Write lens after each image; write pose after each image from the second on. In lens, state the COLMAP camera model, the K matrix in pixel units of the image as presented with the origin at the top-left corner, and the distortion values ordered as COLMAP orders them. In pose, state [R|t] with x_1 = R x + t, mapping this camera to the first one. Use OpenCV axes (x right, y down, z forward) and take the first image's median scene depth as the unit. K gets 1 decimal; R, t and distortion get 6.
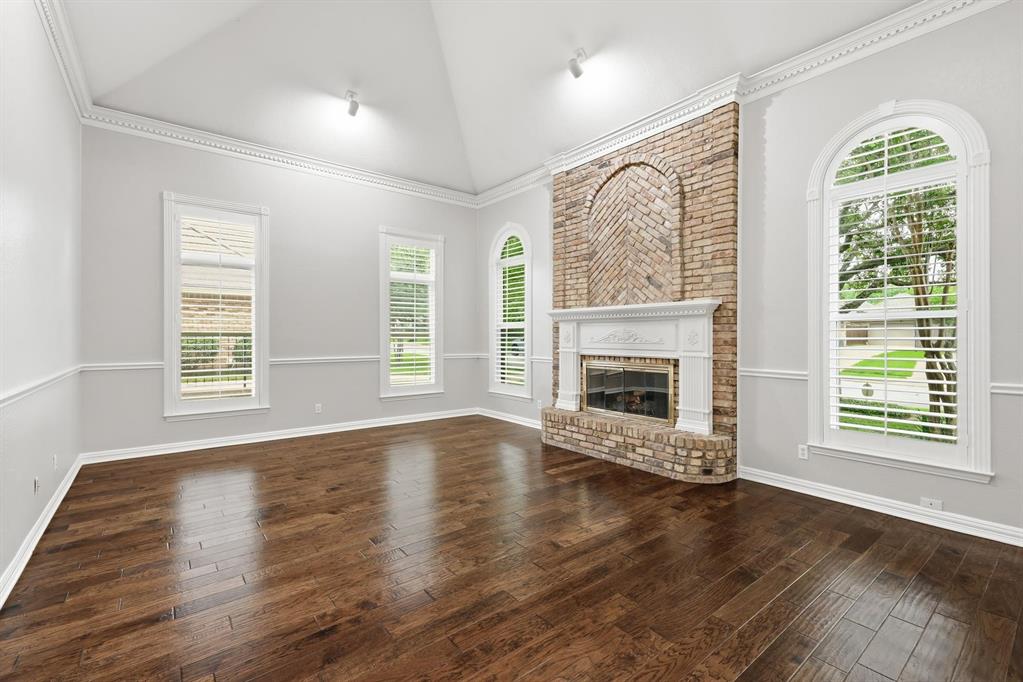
lens RADIAL K [[446.8, 0, 511.7], [0, 446.8, 333.1], [0, 0, 1]] dist [0.000466, 0.000590]
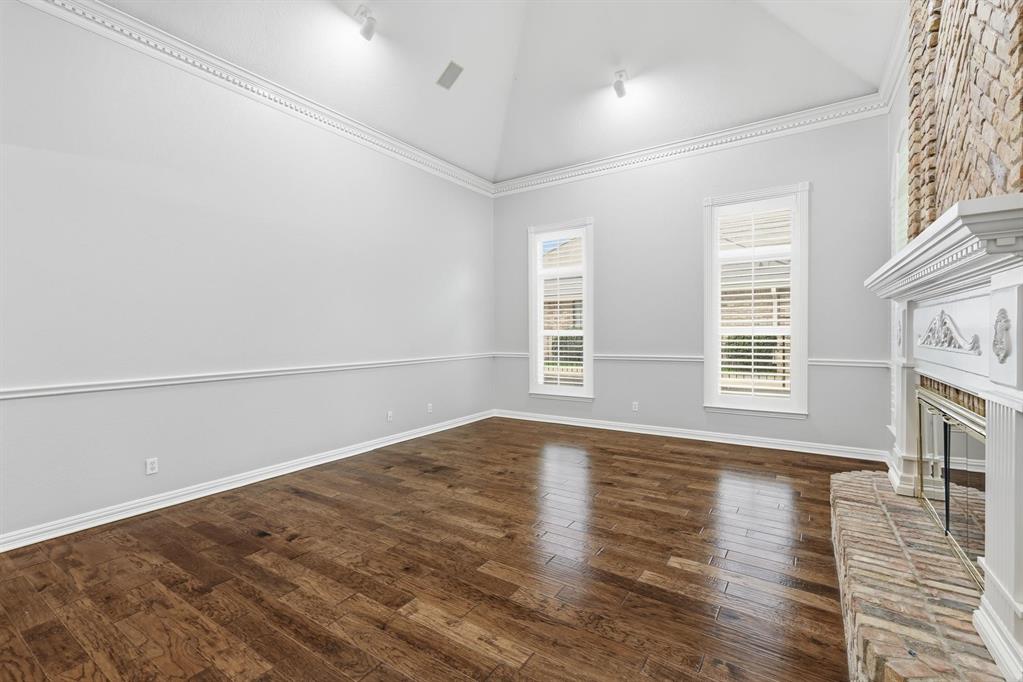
lens RADIAL K [[446.8, 0, 511.7], [0, 446.8, 333.1], [0, 0, 1]] dist [0.000466, 0.000590]
pose [[0.312841, -0.003106, -0.949801, 0.550845], [0.018802, 0.999819, 0.002924, -0.001036], [0.949619, -0.018773, 0.312843, 0.571179]]
